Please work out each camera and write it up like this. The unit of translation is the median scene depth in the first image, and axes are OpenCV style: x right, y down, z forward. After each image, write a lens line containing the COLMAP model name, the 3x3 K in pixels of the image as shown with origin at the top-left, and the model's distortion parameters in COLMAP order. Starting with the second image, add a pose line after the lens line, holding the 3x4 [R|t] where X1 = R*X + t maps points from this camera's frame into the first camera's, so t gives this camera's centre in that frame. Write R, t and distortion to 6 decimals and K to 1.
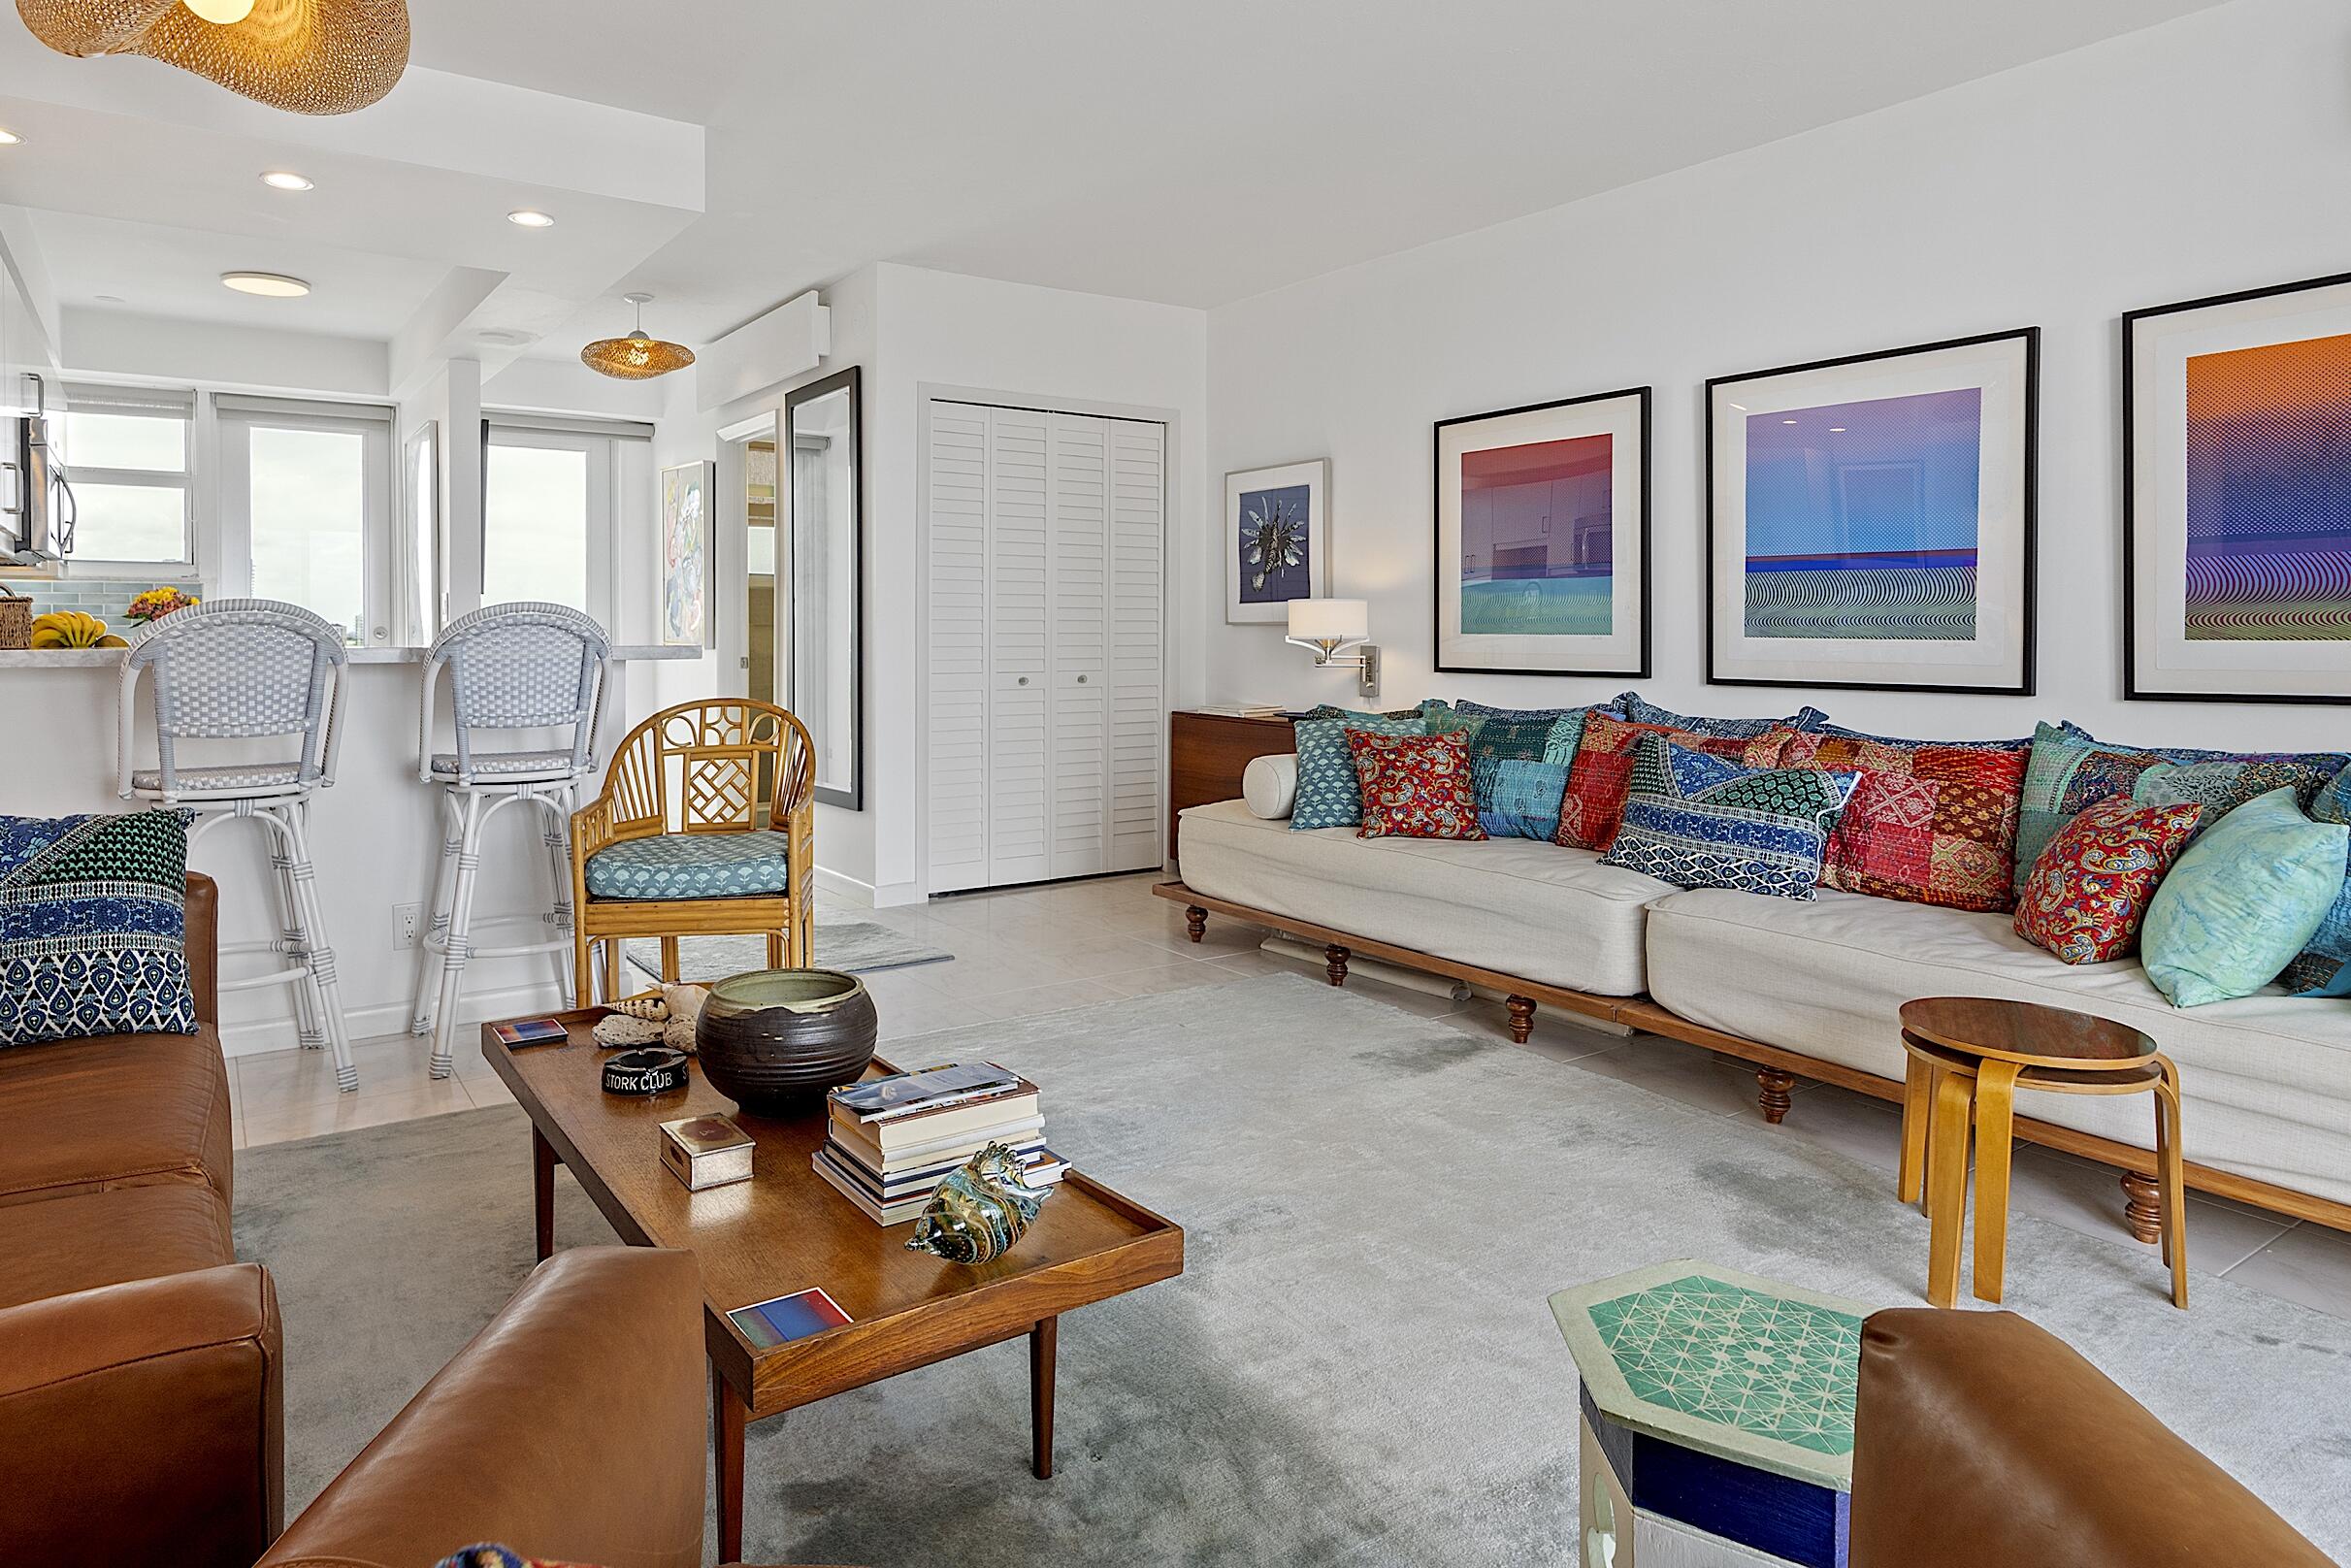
lens RADIAL K [[1353.1, 0, 1085.6], [0, 1353.1, 675.1], [0, 0, 1]] dist [-0.002912, -0.001252]
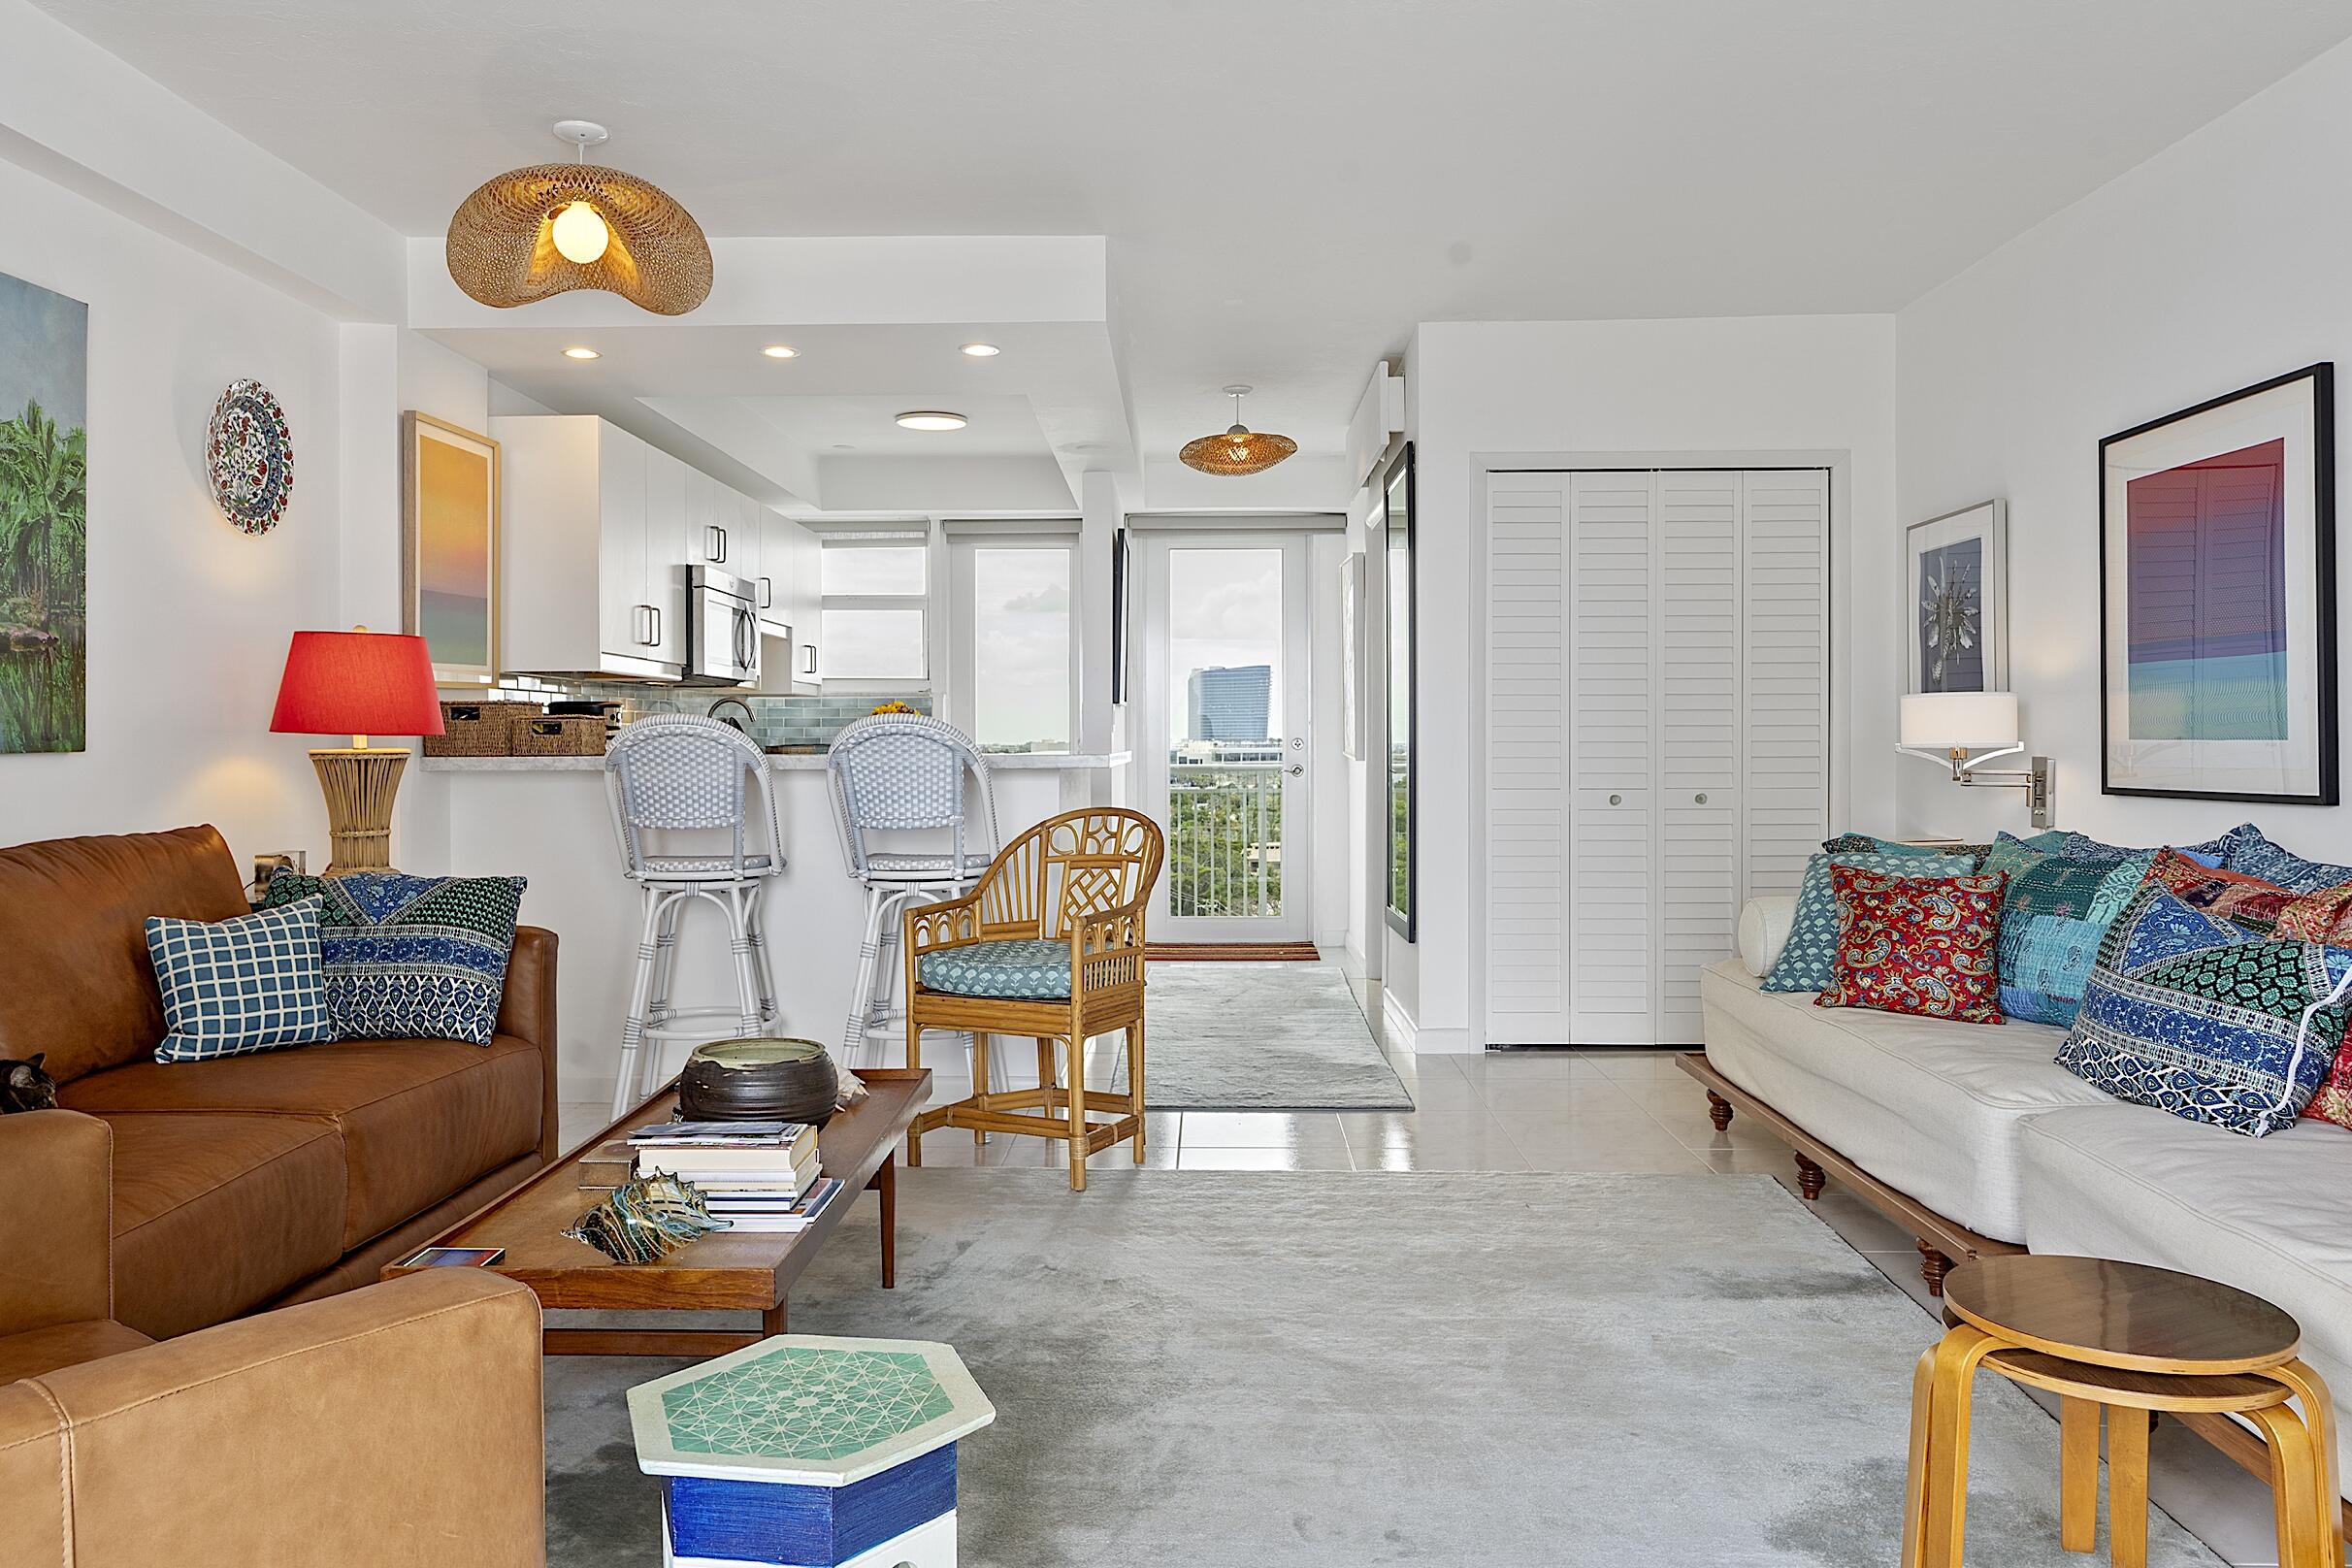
lens RADIAL K [[1676.7, 0, 1195.6], [0, 1676.7, 774.0], [0, 0, 1]] dist [-0.005772, 0.006144]
pose [[0.829101, 0.007303, -0.559052, 0.426315], [-0.014489, 0.999860, -0.008427, 0.001897], [0.558912, 0.015087, 0.829090, 0.013829]]
